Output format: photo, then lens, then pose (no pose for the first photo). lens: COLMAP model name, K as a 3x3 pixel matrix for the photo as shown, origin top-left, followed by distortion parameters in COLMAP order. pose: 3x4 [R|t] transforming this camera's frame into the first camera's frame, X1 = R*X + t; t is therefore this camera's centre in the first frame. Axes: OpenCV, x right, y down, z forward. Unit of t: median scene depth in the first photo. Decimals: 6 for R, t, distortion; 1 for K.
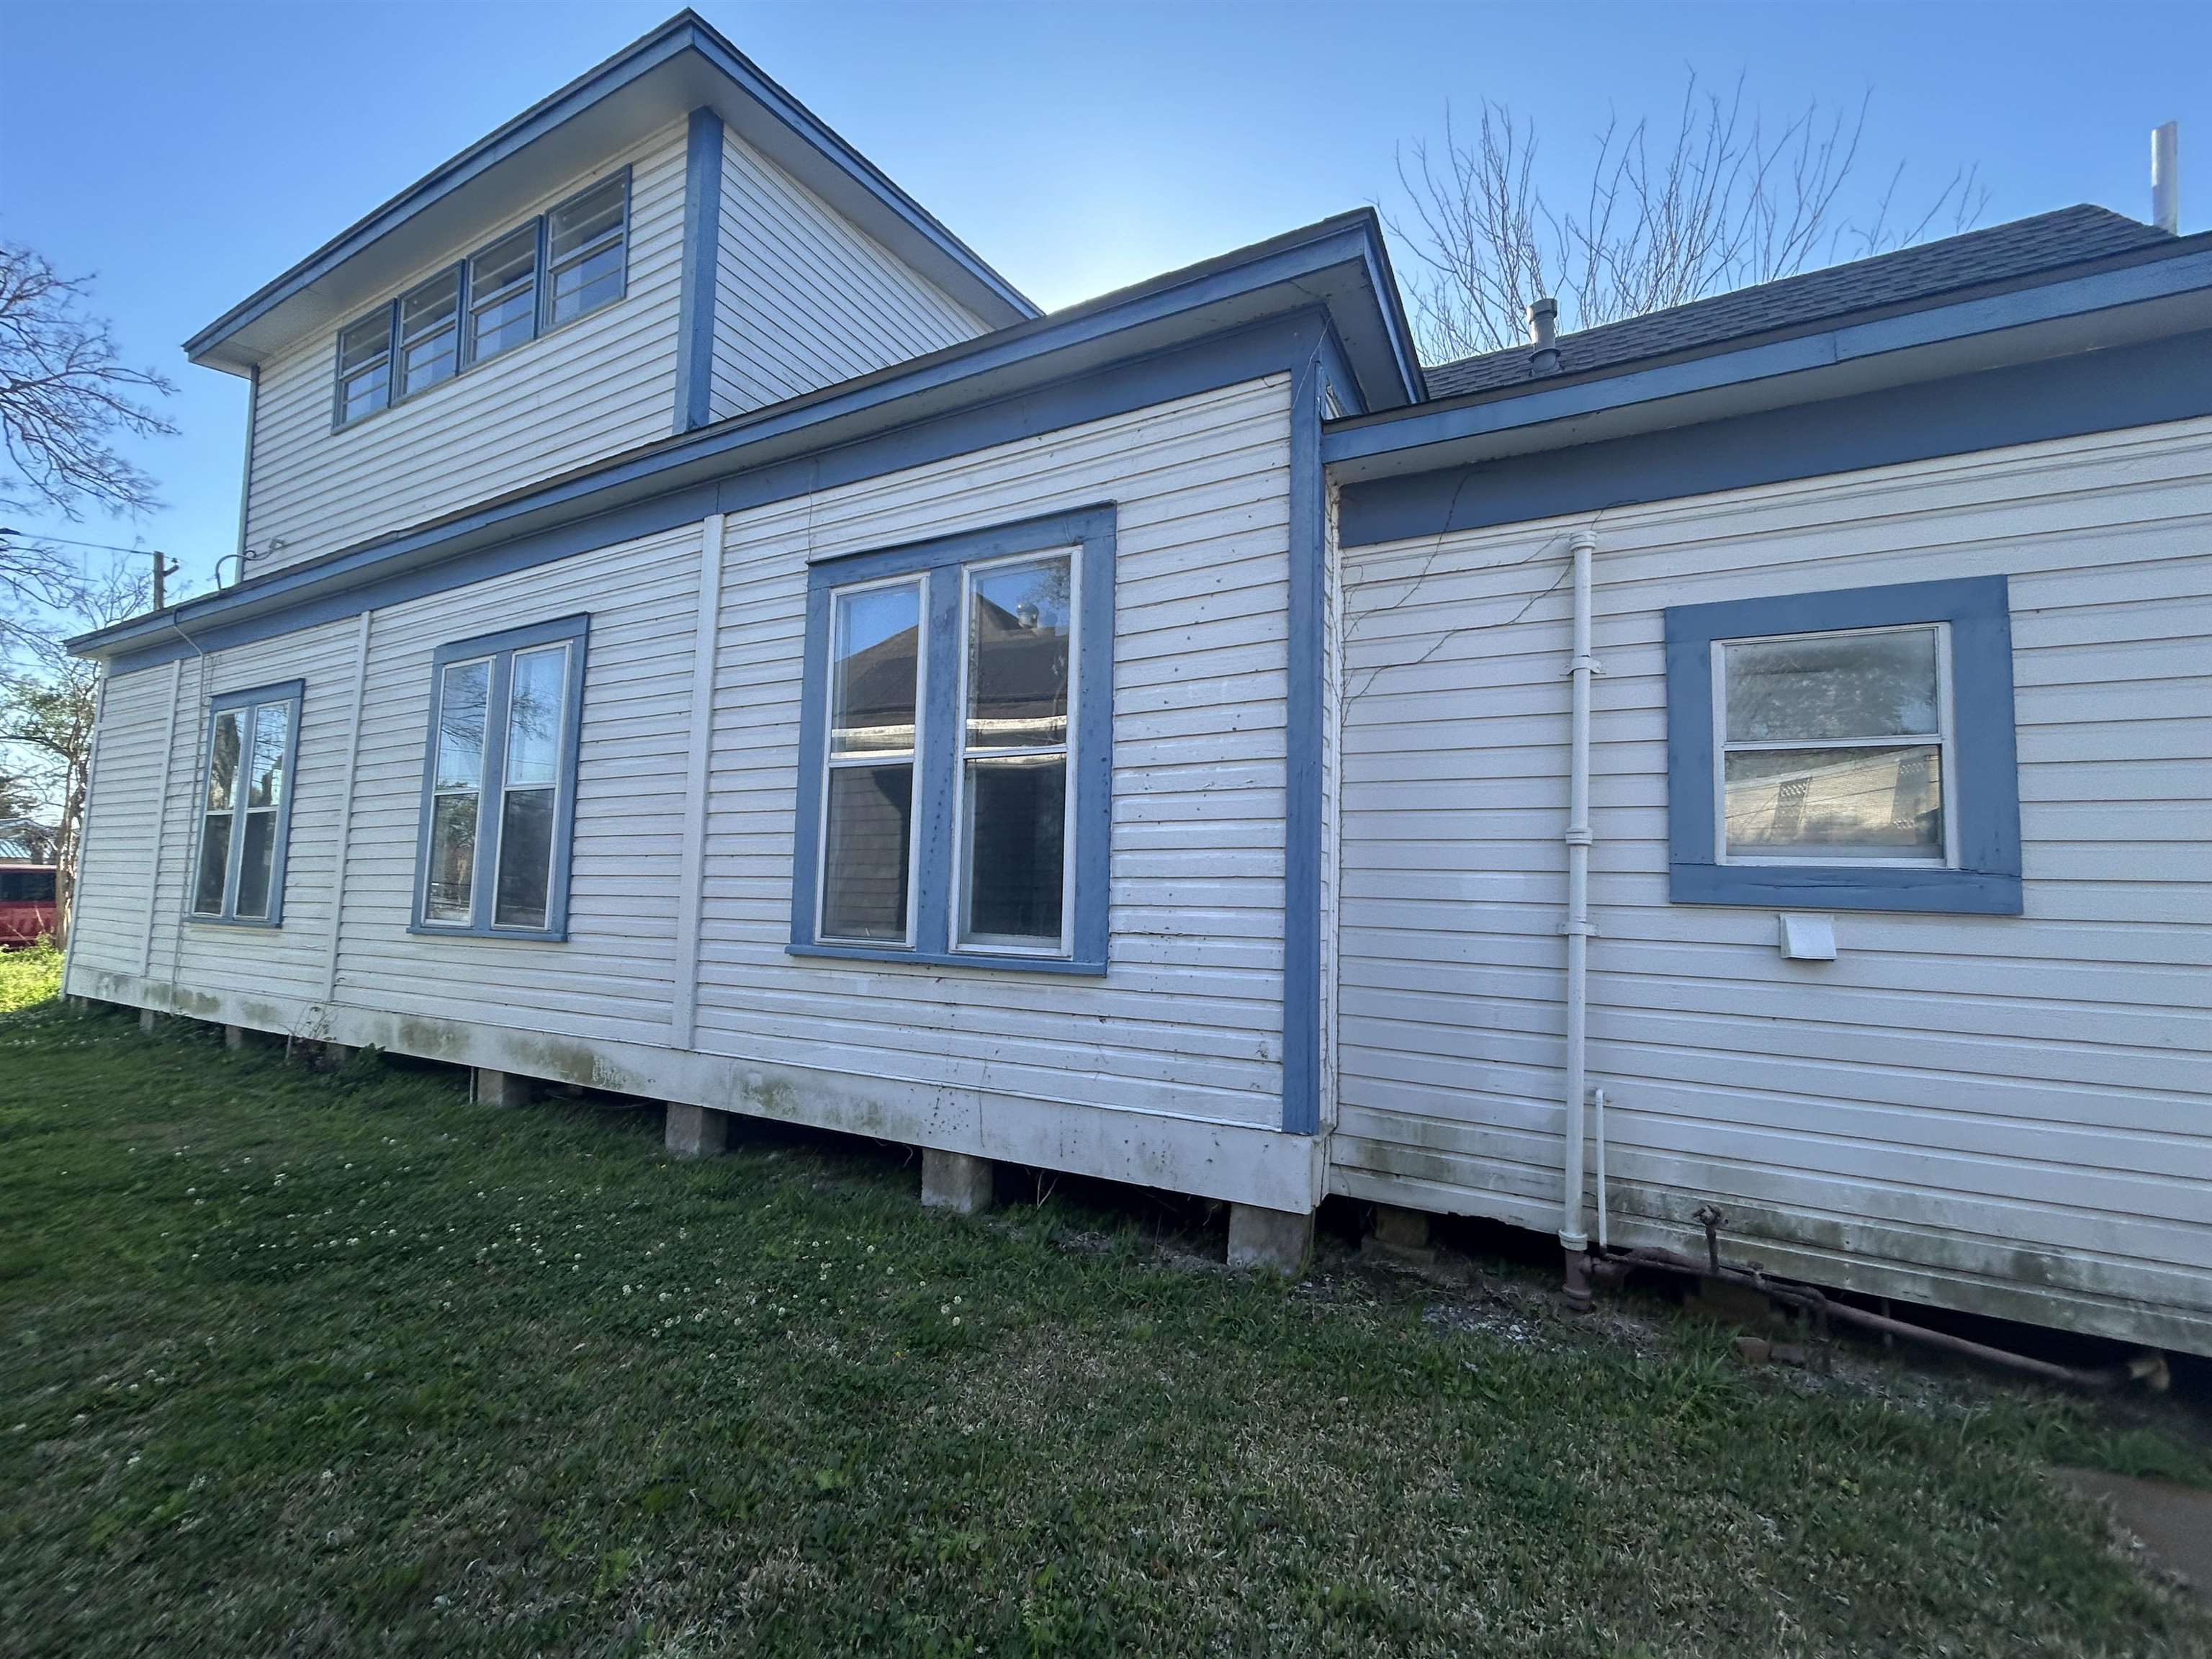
lens RADIAL K [[886.9, 0, 1094.7], [0, 886.9, 827.8], [0, 0, 1]] dist [-0.001643, 0.001022]
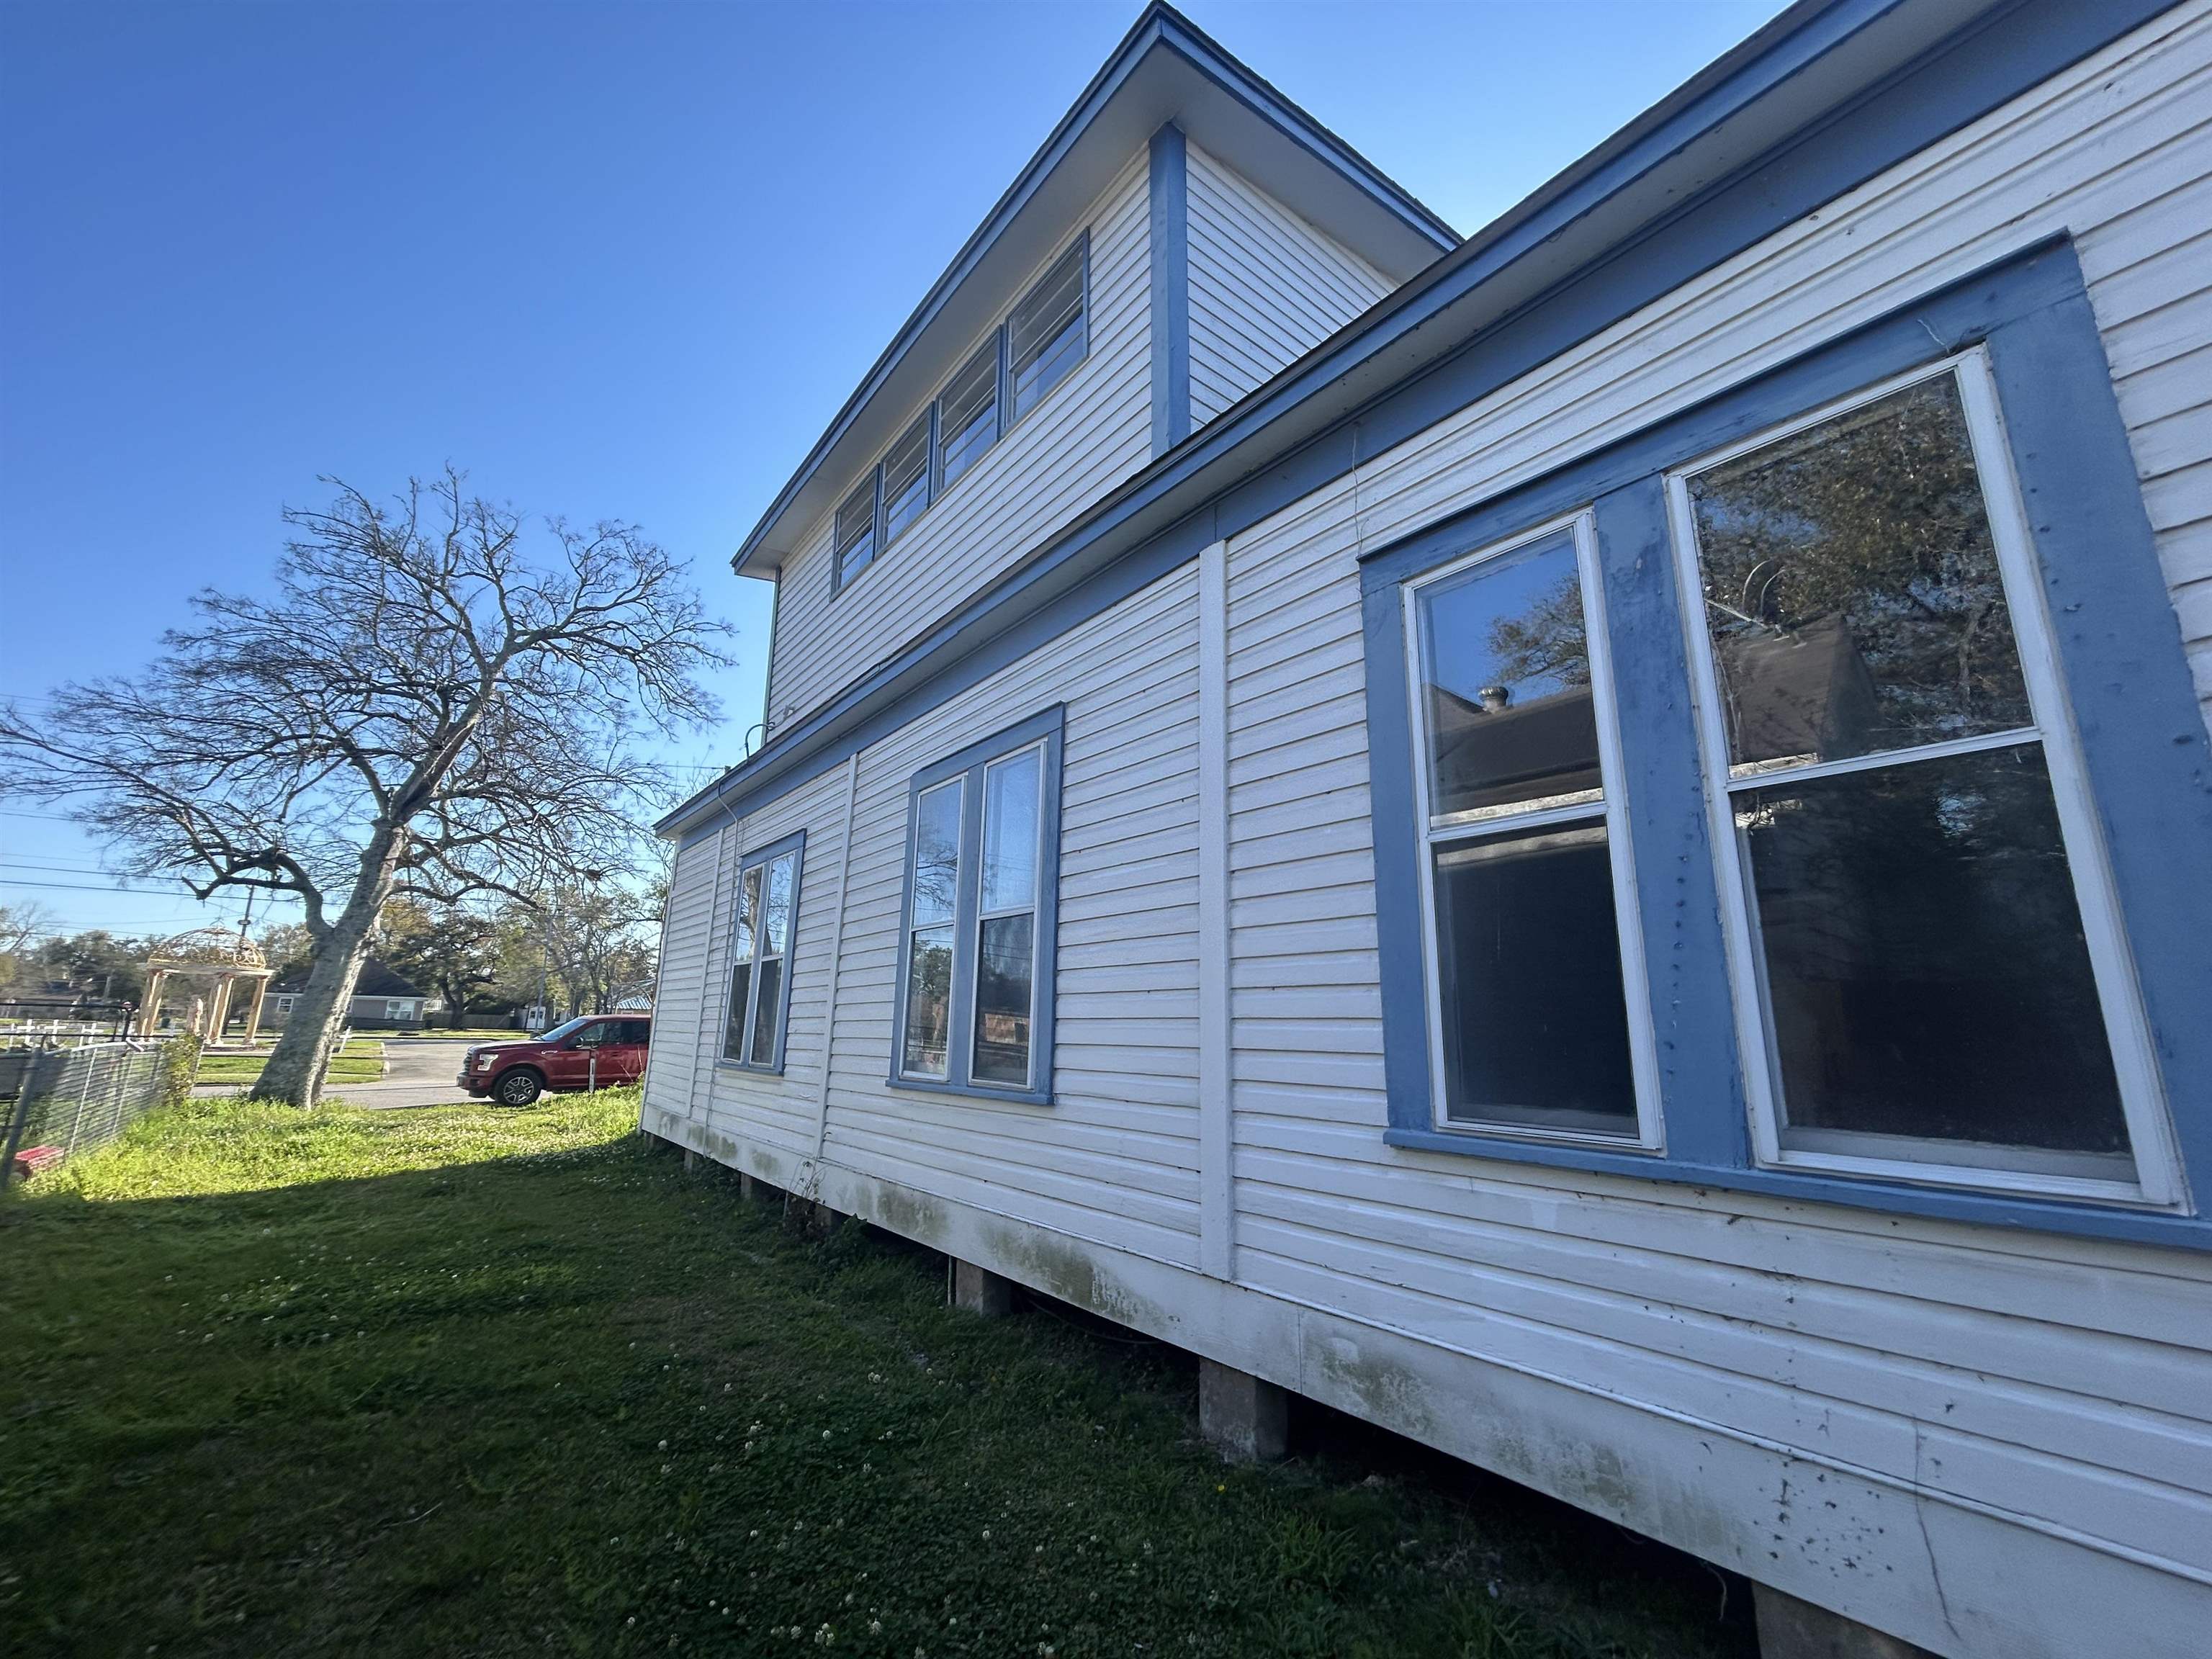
lens RADIAL K [[886.9, 0, 1100.2], [0, 886.9, 833.6], [0, 0, 1]] dist [-0.001643, 0.001022]
pose [[0.911949, -0.094232, -0.399335, -0.231857], [0.034534, 0.987445, -0.154145, 0.013843], [0.408847, 0.126782, 0.903754, 0.289567]]
